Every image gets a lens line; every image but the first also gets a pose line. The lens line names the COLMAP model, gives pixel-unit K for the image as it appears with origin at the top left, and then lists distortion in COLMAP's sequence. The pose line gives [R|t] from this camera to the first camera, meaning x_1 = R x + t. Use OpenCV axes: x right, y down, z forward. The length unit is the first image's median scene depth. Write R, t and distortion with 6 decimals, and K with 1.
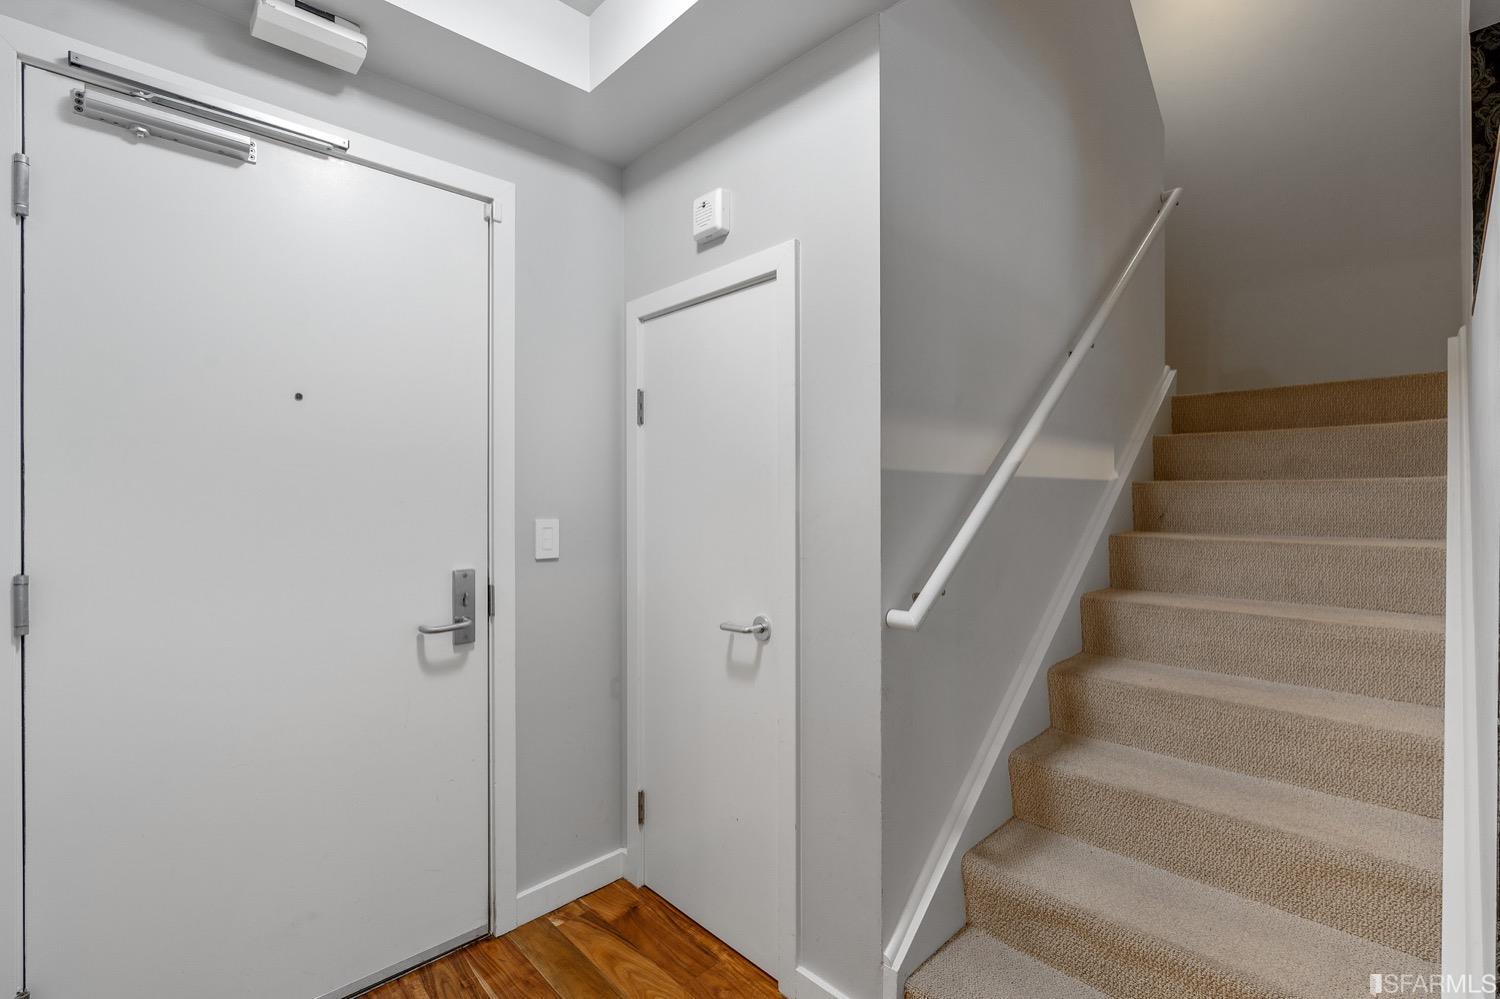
lens RADIAL K [[679.1, 0, 751.7], [0, 679.1, 492.5], [0, 0, 1]] dist [-0.000207, 0.000822]
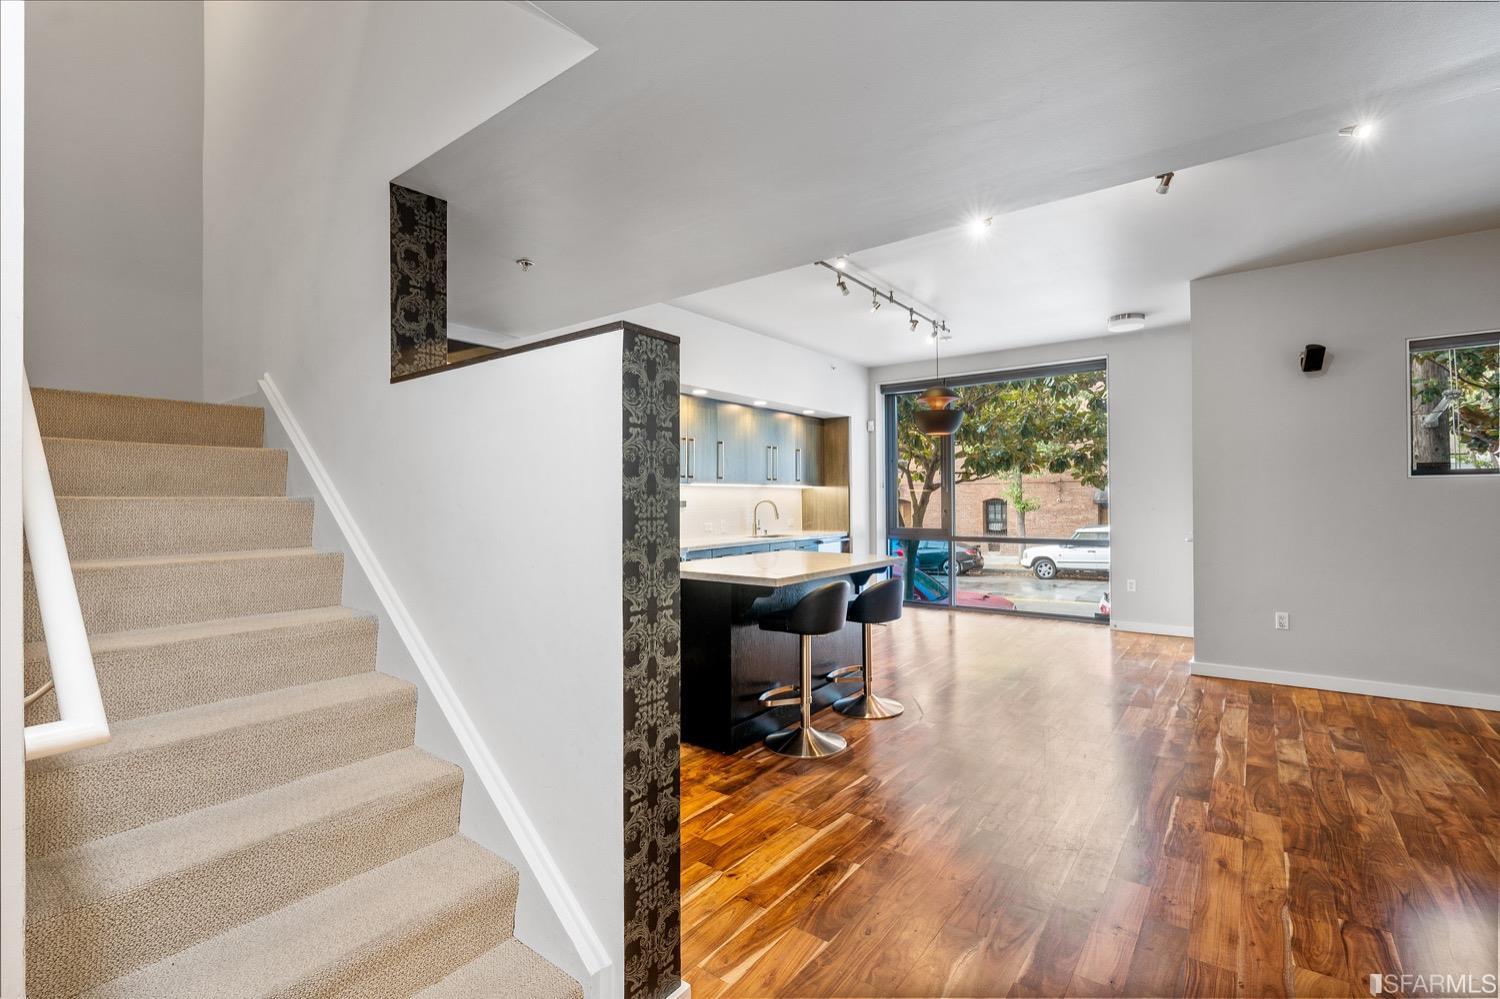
lens RADIAL K [[679.1, 0, 743.1], [0, 679.1, 499.0], [0, 0, 1]] dist [-0.000207, 0.000822]
pose [[-0.163152, 0.008717, 0.986562, -0.357770], [-0.000721, 0.999960, -0.008954, -0.009267], [-0.986601, -0.002172, -0.163139, 0.419666]]
